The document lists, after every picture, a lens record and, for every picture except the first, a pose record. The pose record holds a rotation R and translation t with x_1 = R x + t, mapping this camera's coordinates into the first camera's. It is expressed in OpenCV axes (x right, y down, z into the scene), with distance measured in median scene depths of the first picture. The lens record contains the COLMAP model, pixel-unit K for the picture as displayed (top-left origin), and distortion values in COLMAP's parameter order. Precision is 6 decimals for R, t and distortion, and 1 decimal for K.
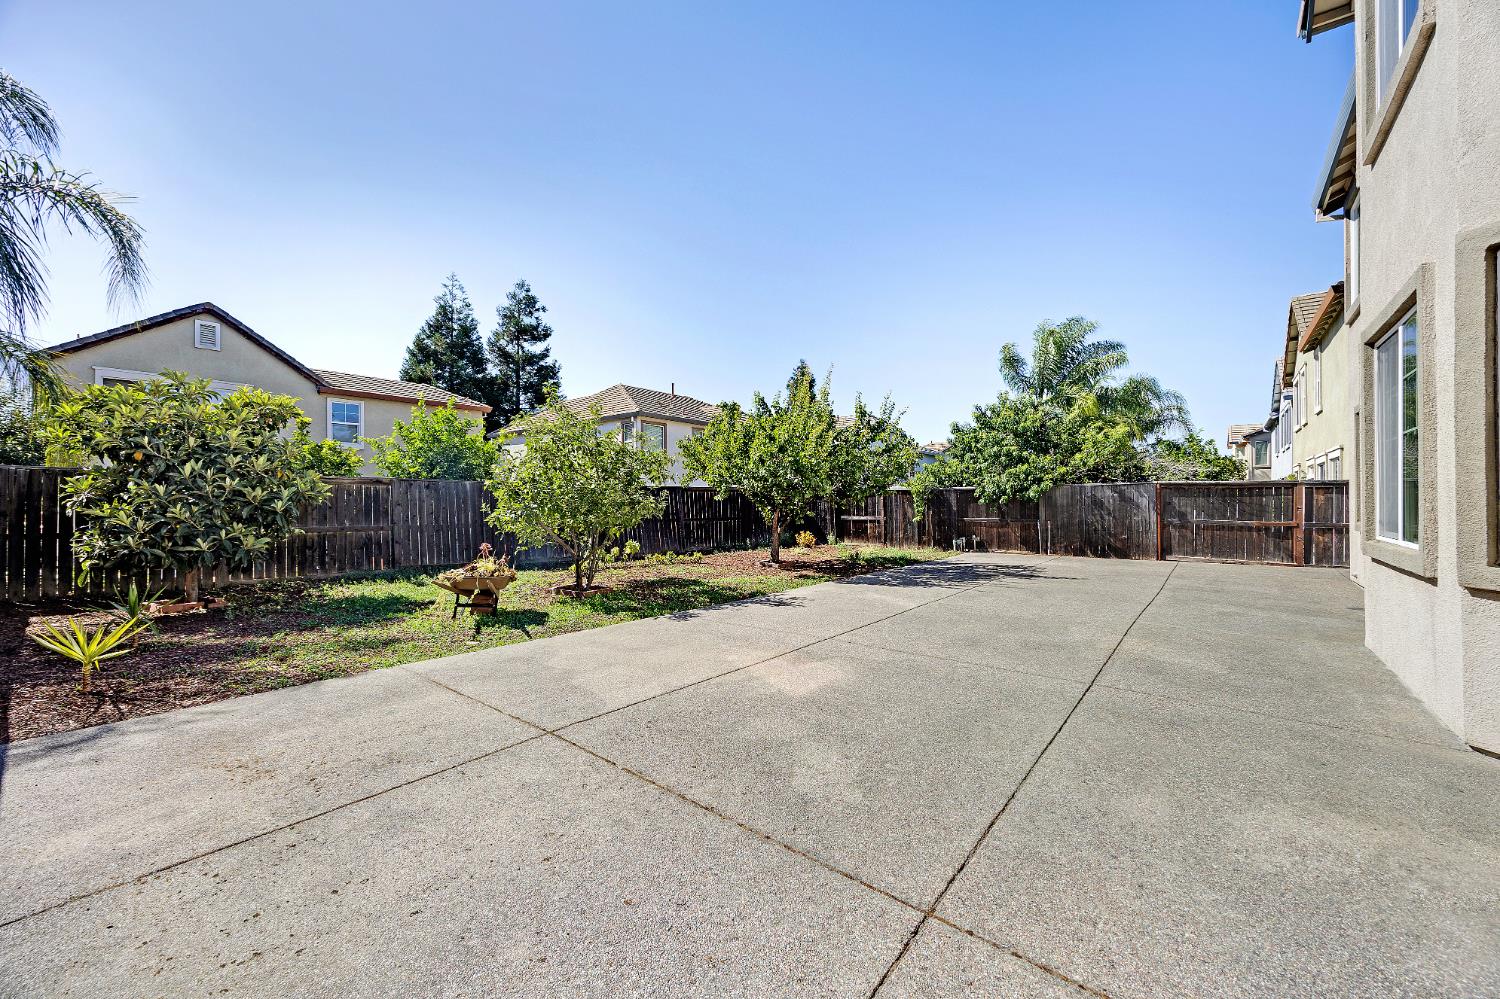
lens RADIAL K [[575.0, 0, 754.1], [0, 575.0, 498.5], [0, 0, 1]] dist [-0.001413, -0.000011]
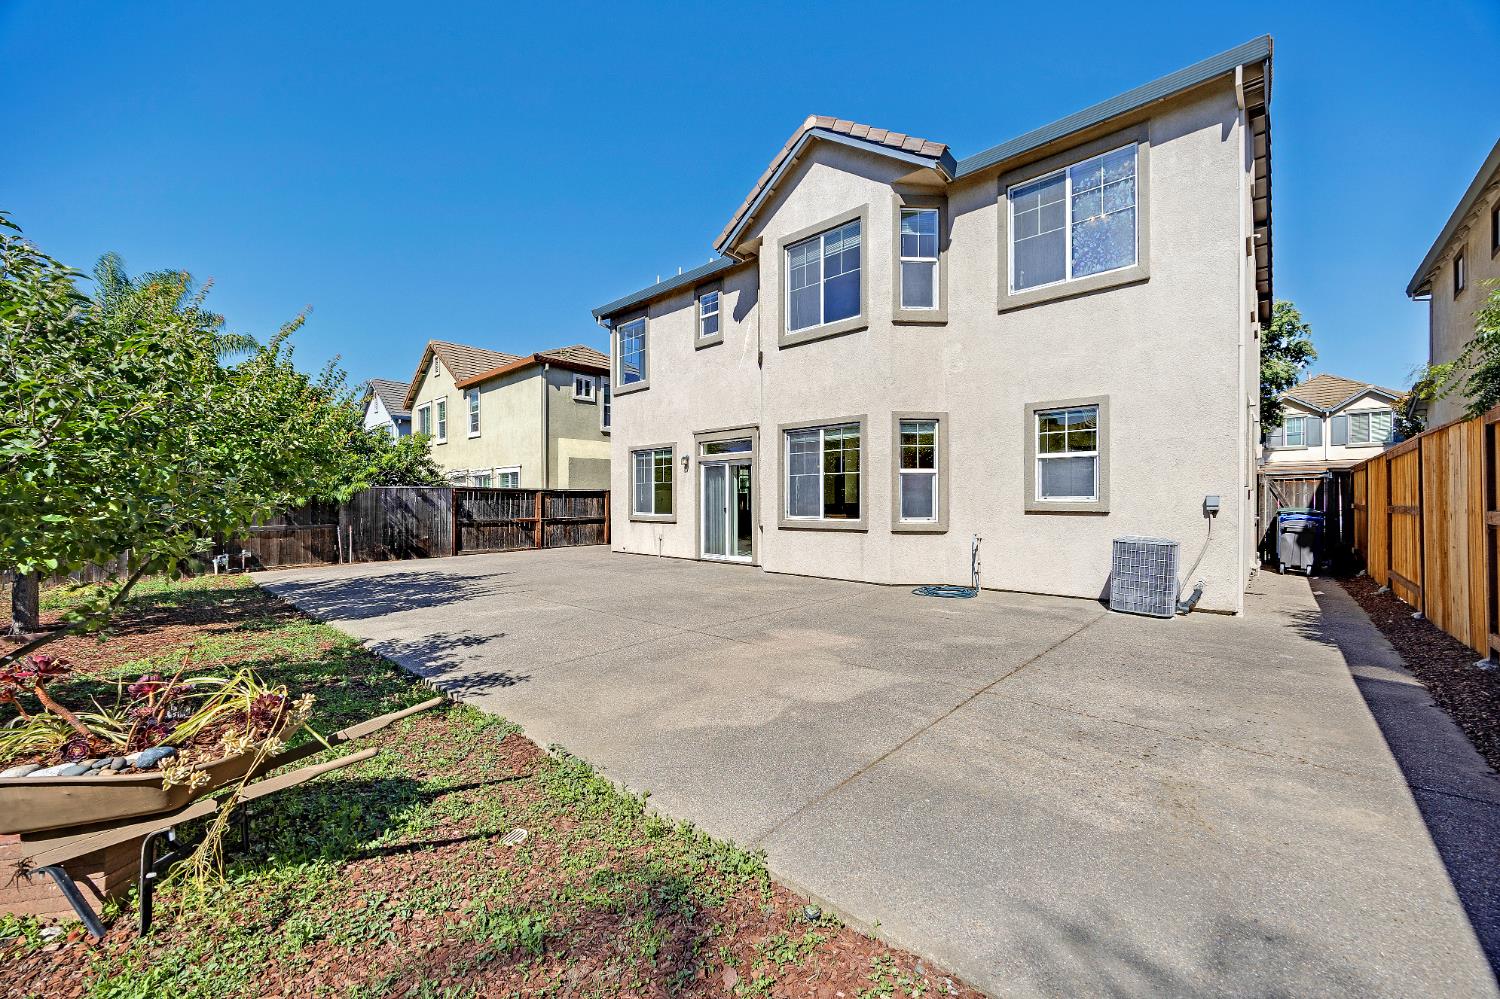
lens RADIAL K [[575.0, 0, 754.1], [0, 575.0, 498.5], [0, 0, 1]] dist [-0.001413, -0.000011]
pose [[0.053407, 0.006561, 0.998551, -0.395998], [0.000411, 0.999978, -0.006592, 0.002559], [-0.998573, 0.000762, 0.053403, 0.351525]]
